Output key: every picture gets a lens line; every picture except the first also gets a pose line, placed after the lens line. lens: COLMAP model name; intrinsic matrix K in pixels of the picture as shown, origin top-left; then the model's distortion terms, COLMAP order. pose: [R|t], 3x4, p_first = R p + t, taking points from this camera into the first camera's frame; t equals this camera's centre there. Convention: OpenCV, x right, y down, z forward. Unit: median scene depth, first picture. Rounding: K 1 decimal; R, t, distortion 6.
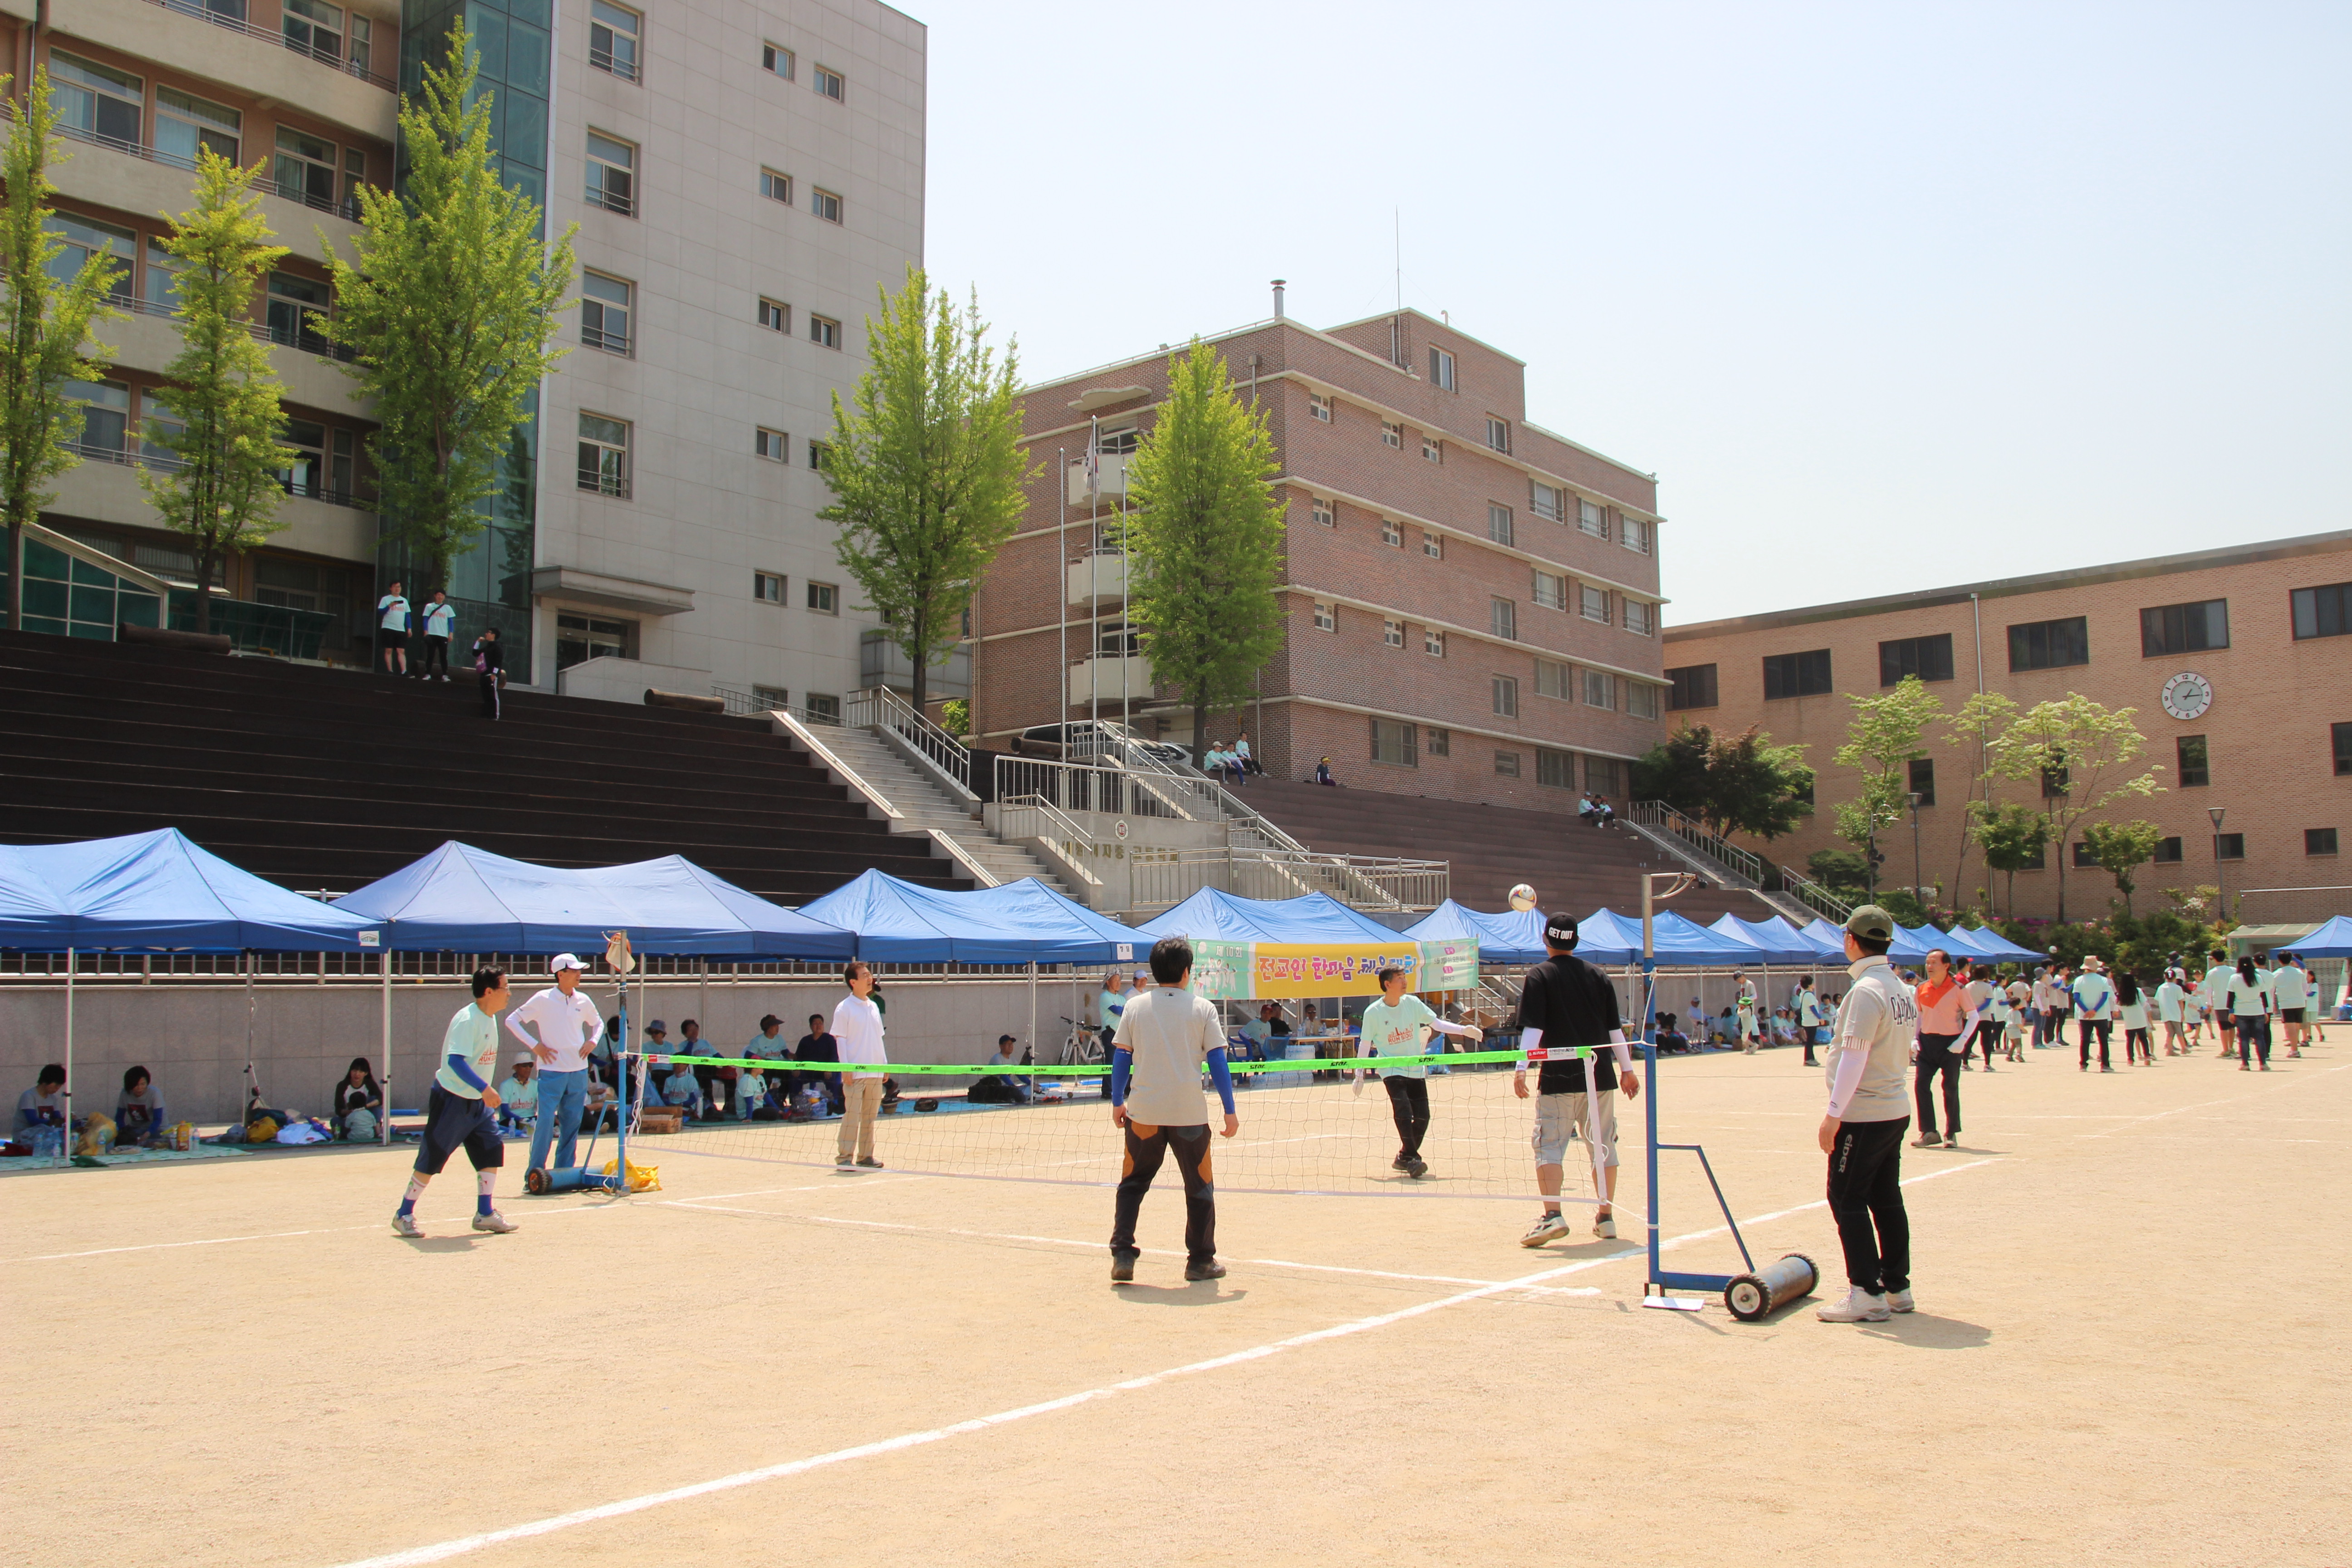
lens RADIAL K [[1963.5, 0, 1175.8], [0, 1963.5, 820.0], [0, 0, 1]] dist [-0.139877, 0.132448]
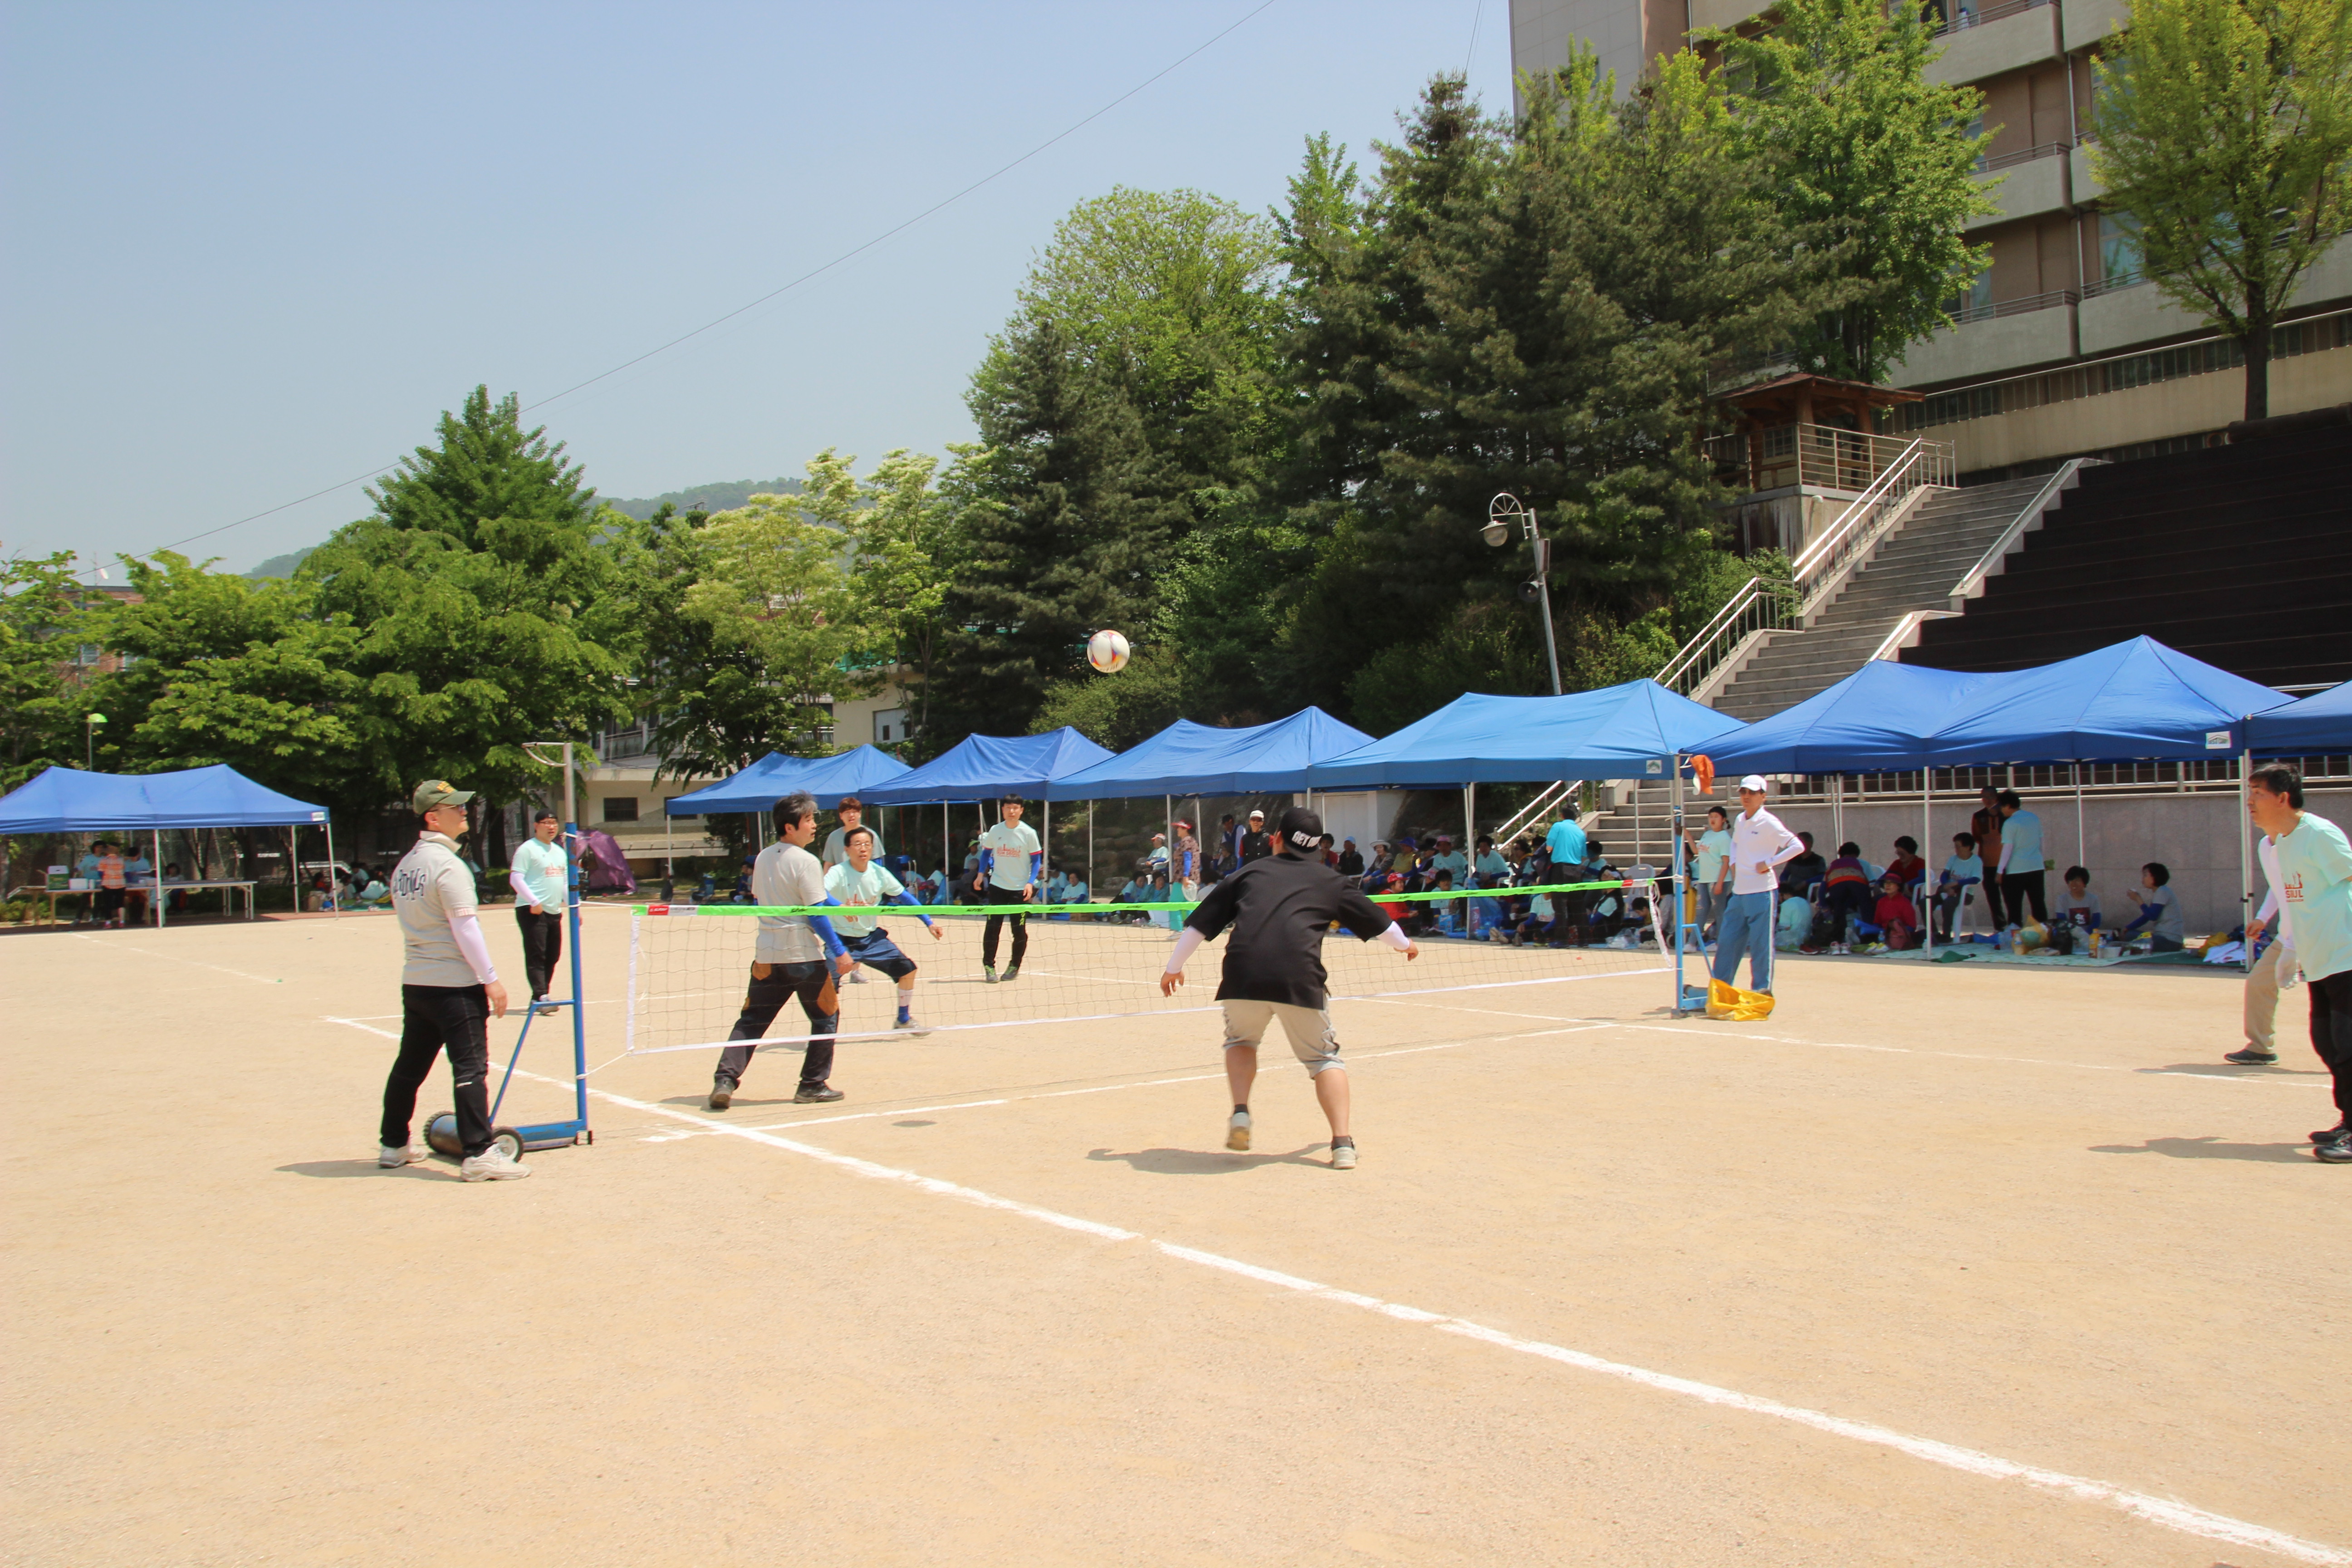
lens RADIAL K [[1963.9, 0, 1170.1], [0, 1963.9, 806.5], [0, 0, 1]] dist [-0.139473, 0.133120]
pose [[-0.237924, 0.006928, -0.971259, 0.310275], [0.110033, 0.993729, -0.019866, 0.030969], [0.965031, -0.111597, -0.237194, 0.404723]]
